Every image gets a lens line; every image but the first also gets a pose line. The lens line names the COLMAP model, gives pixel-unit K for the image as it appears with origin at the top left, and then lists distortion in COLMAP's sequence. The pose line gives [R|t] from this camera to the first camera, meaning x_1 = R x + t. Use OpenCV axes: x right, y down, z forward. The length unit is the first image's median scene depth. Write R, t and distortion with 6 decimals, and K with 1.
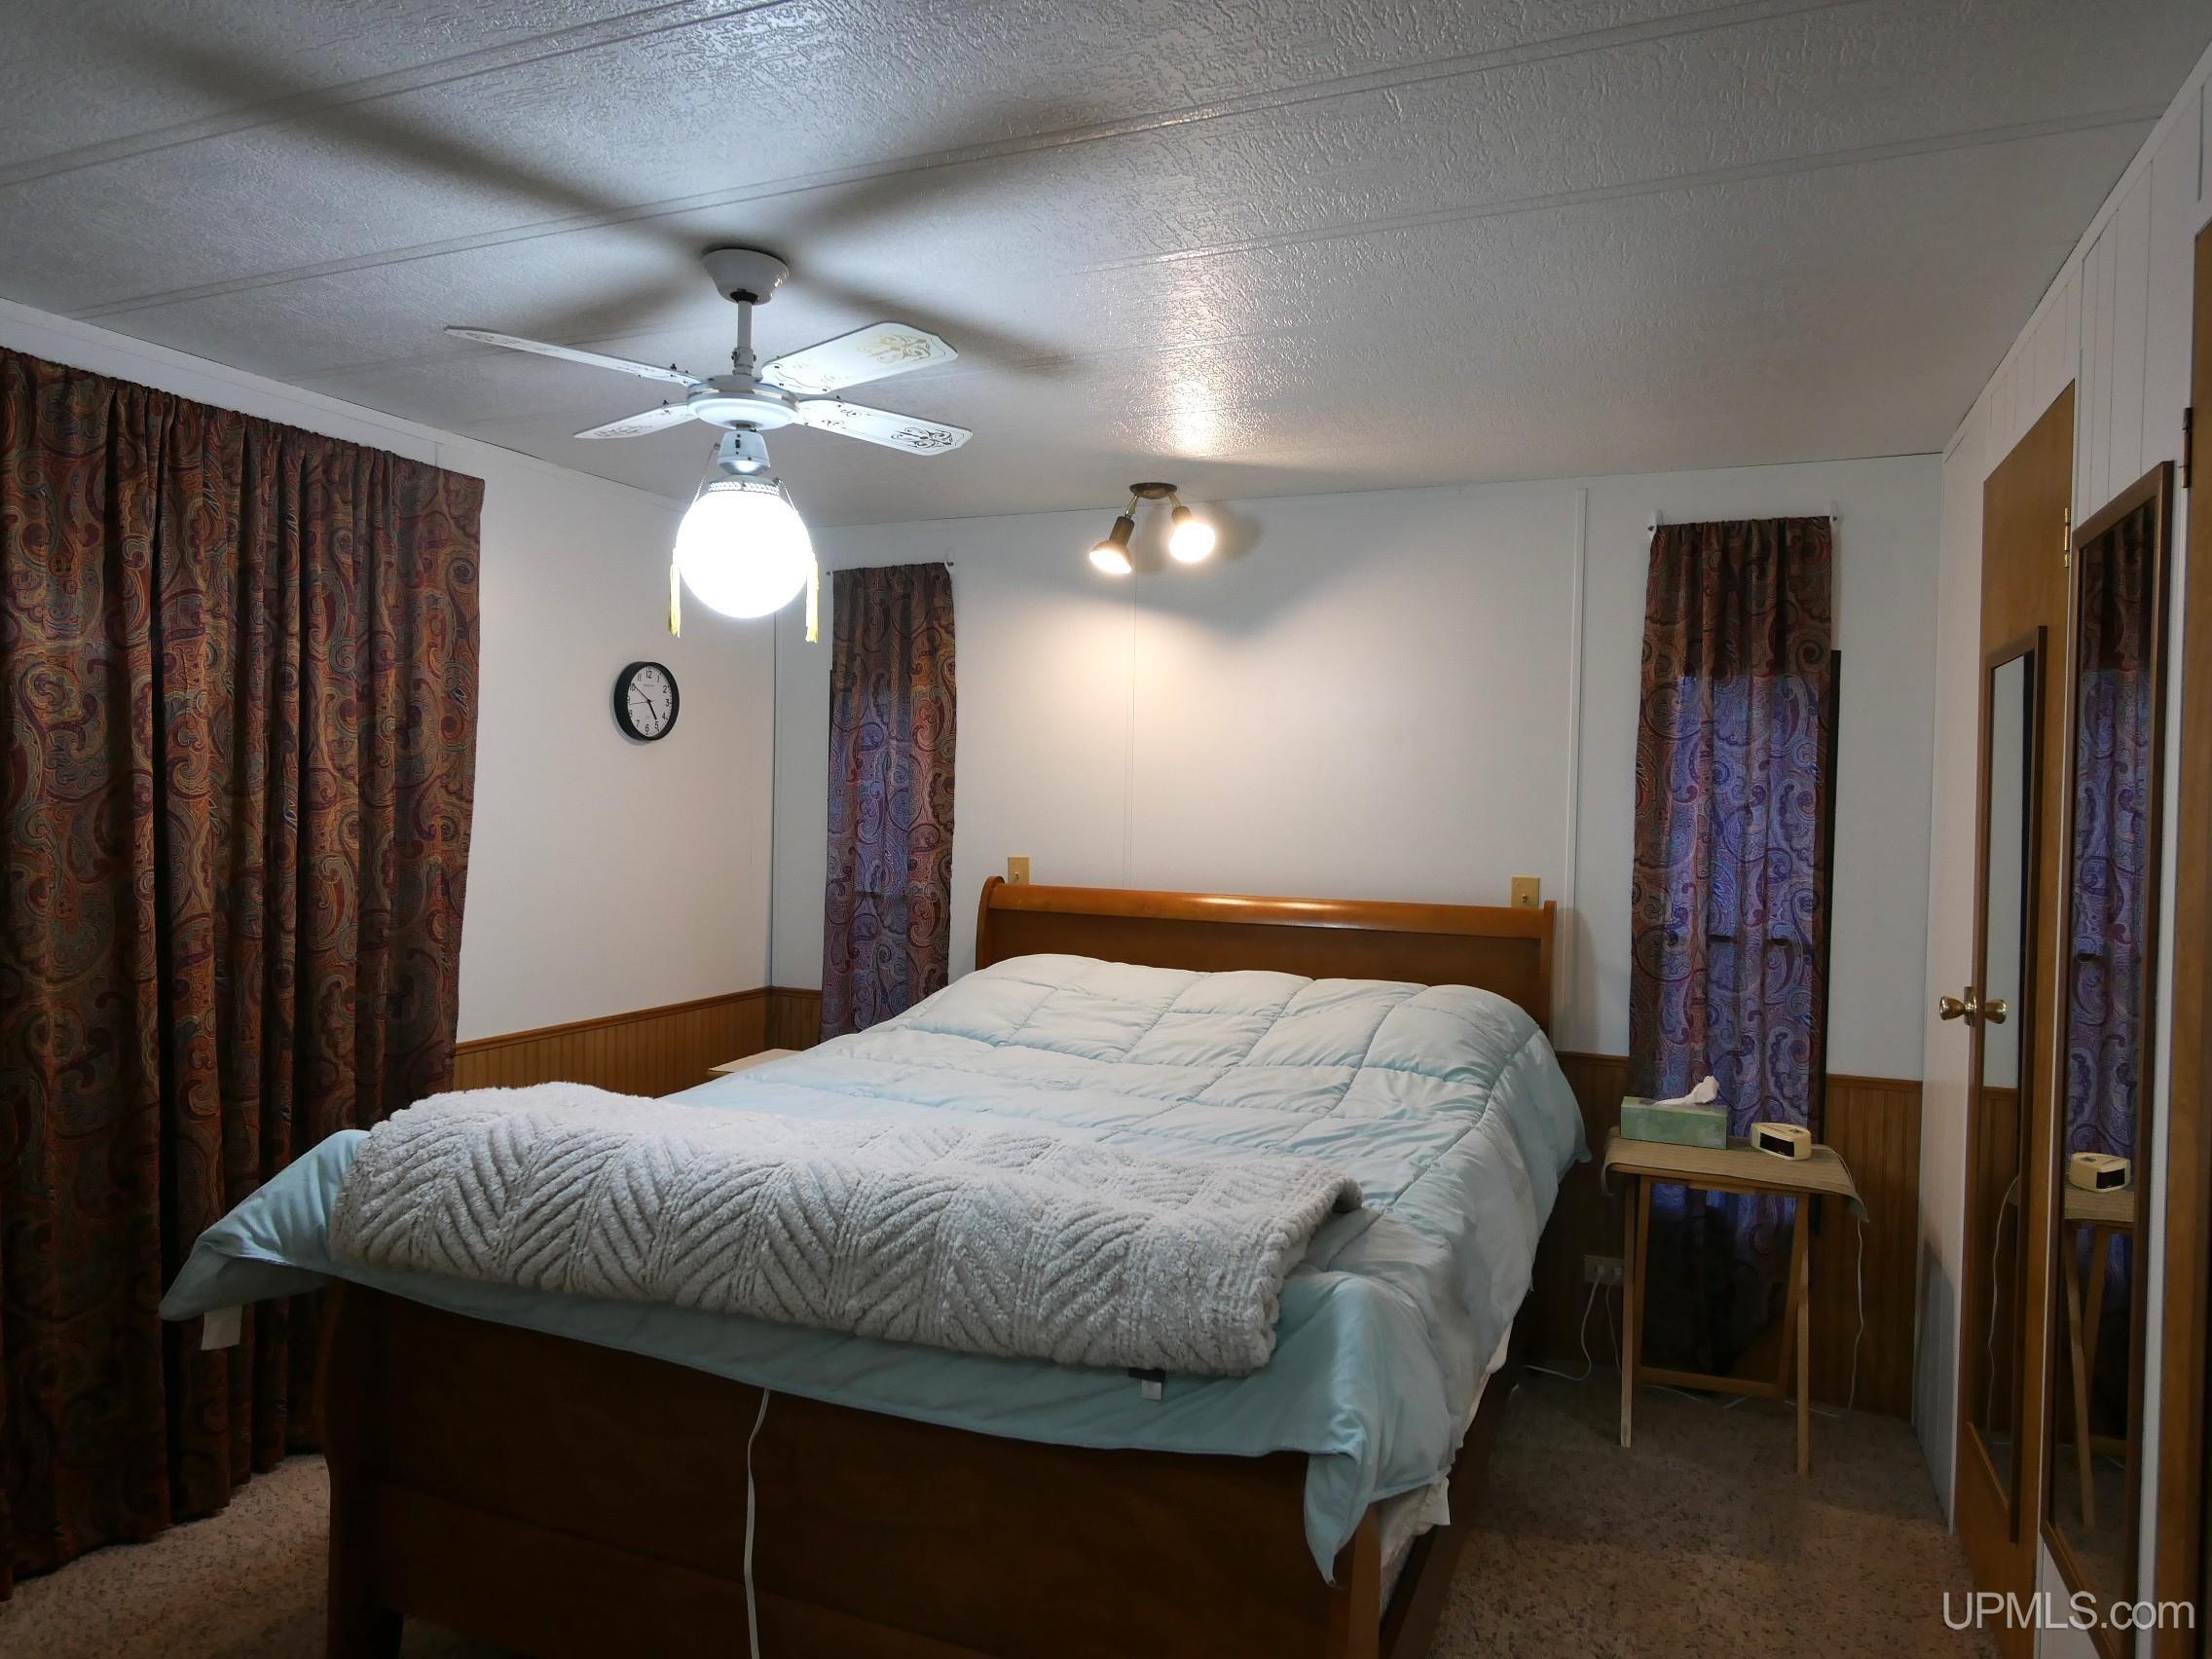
lens RADIAL K [[1419.4, 0, 1106.0], [0, 1419.4, 829.5], [0, 0, 1]] dist [0.002342, -0.000767]
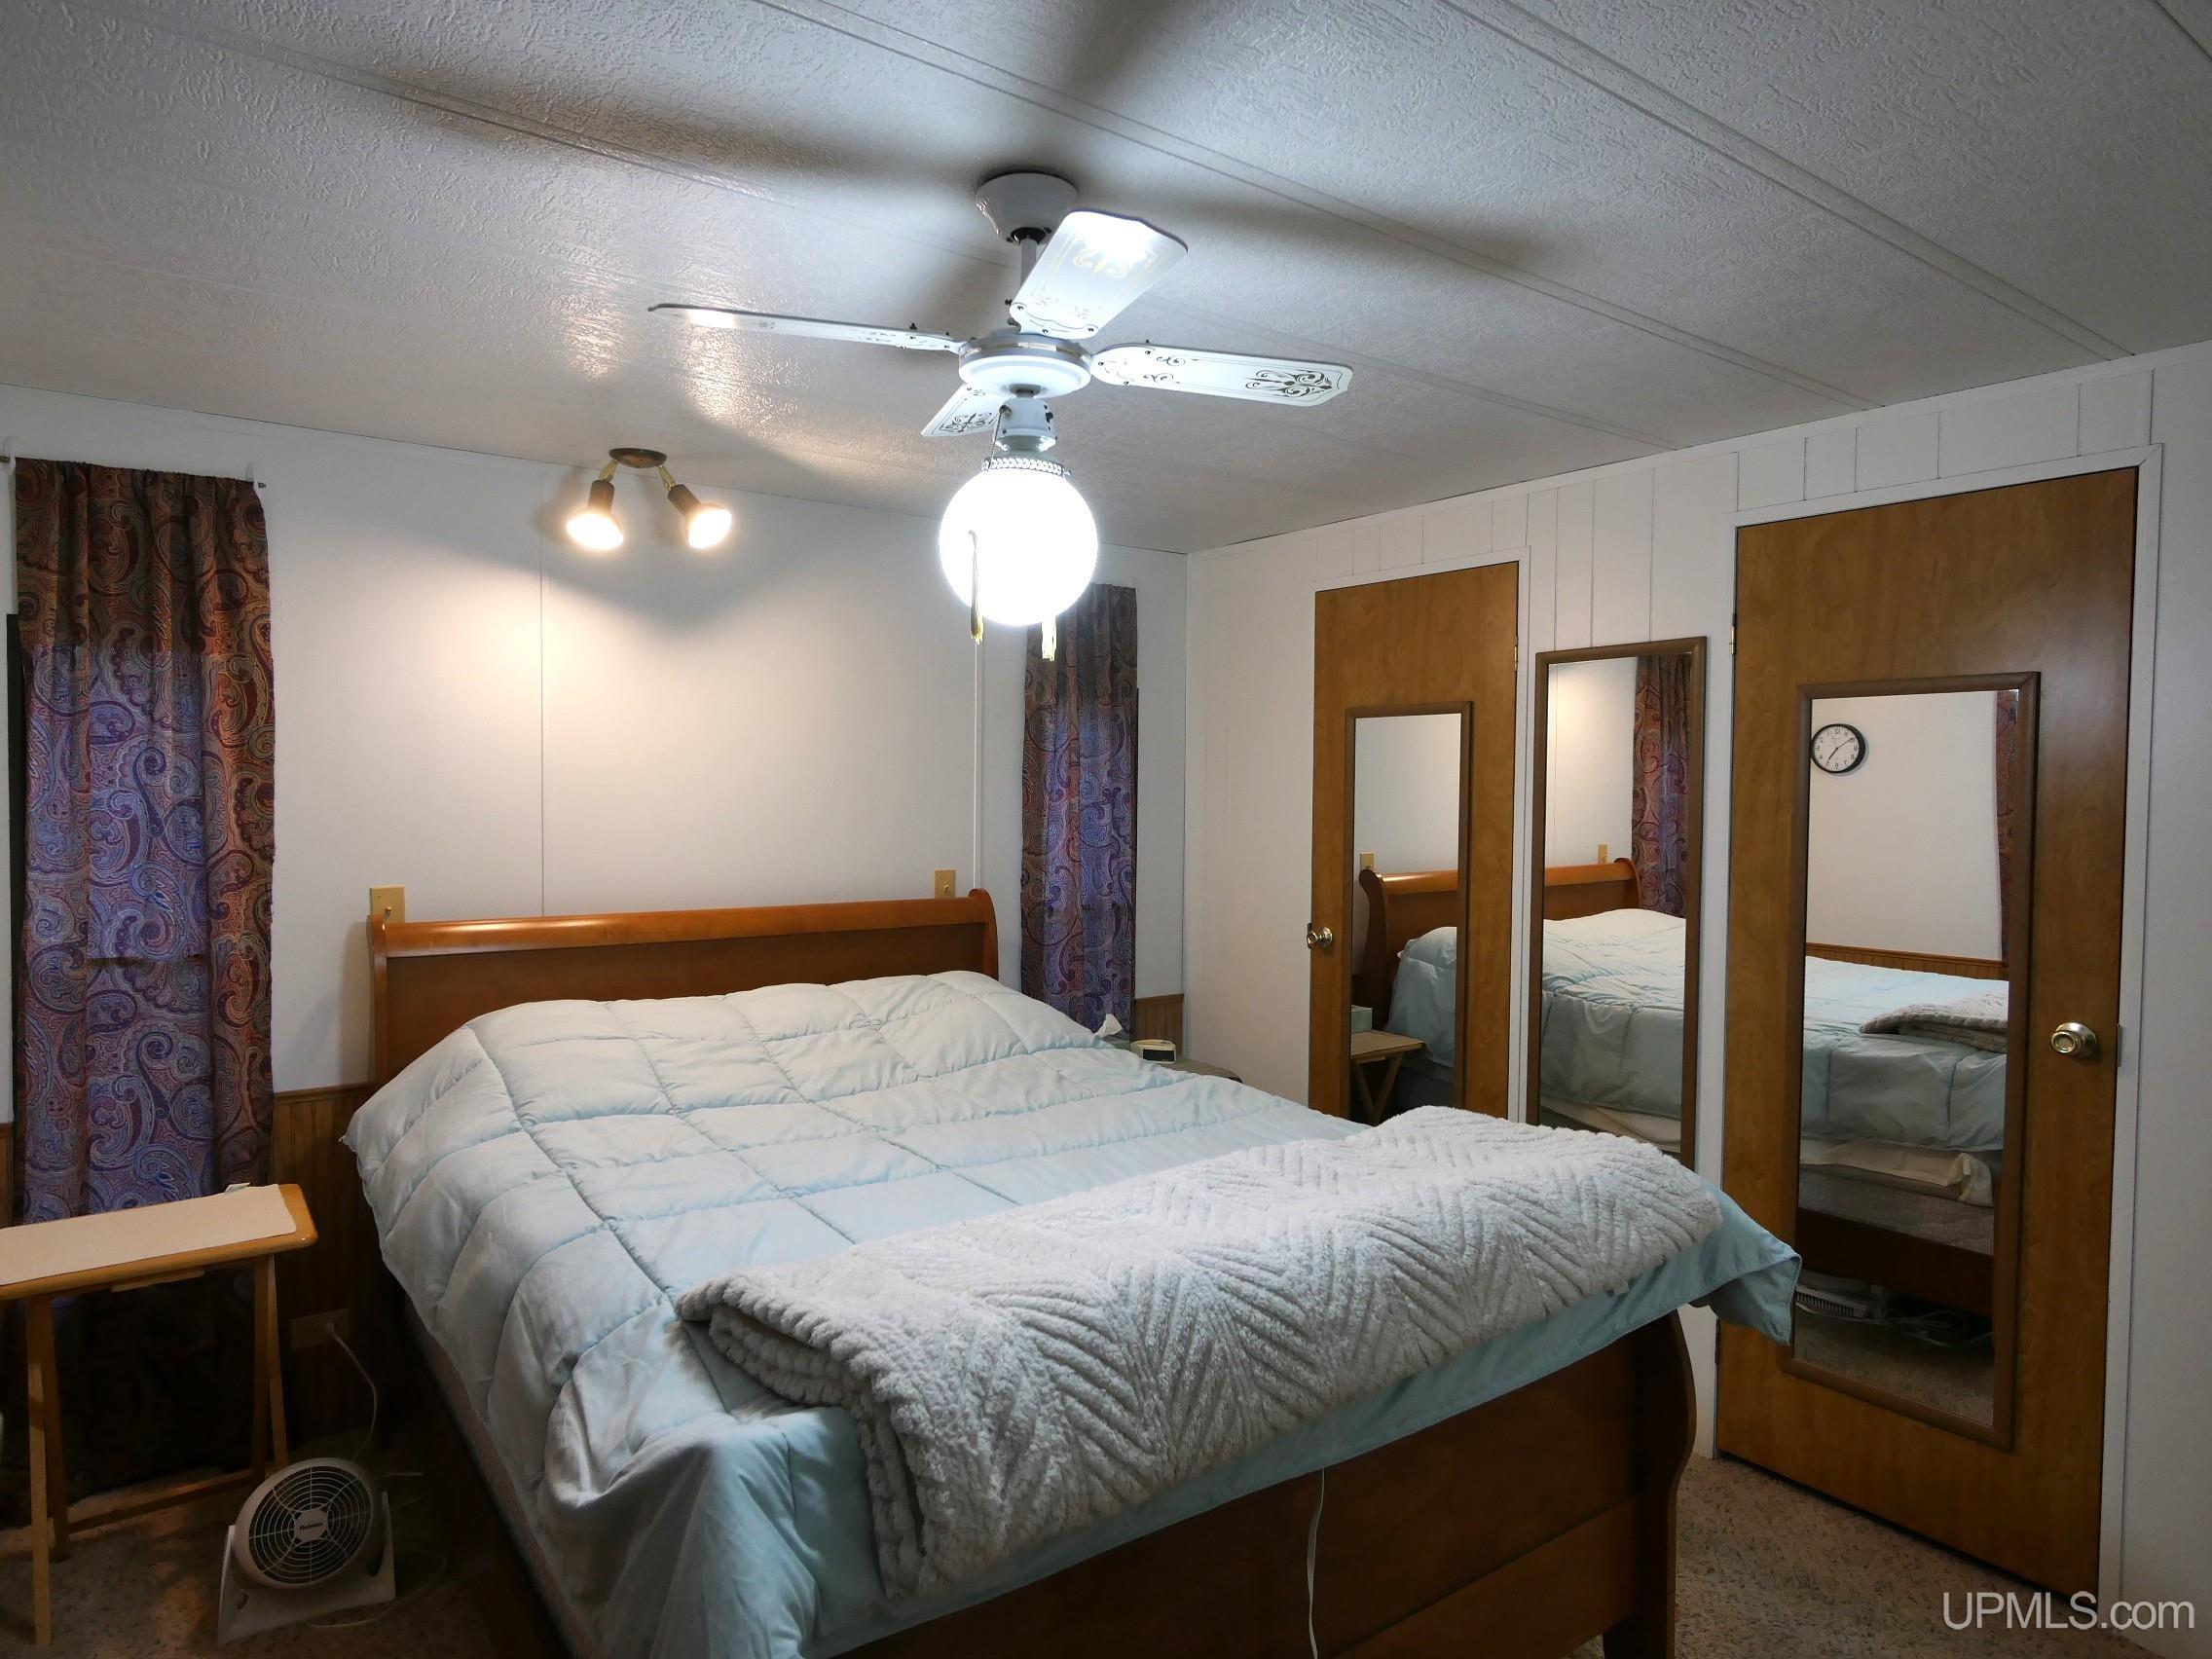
lens RADIAL K [[1320.8, 0, 1106.0], [0, 1320.8, 829.5], [0, 0, 1]] dist [0.000464, -0.000441]
pose [[0.518055, -0.041640, 0.854333, -0.480153], [0.019741, 0.999130, 0.036727, -0.031184], [-0.855120, -0.002161, 0.518426, 0.302412]]
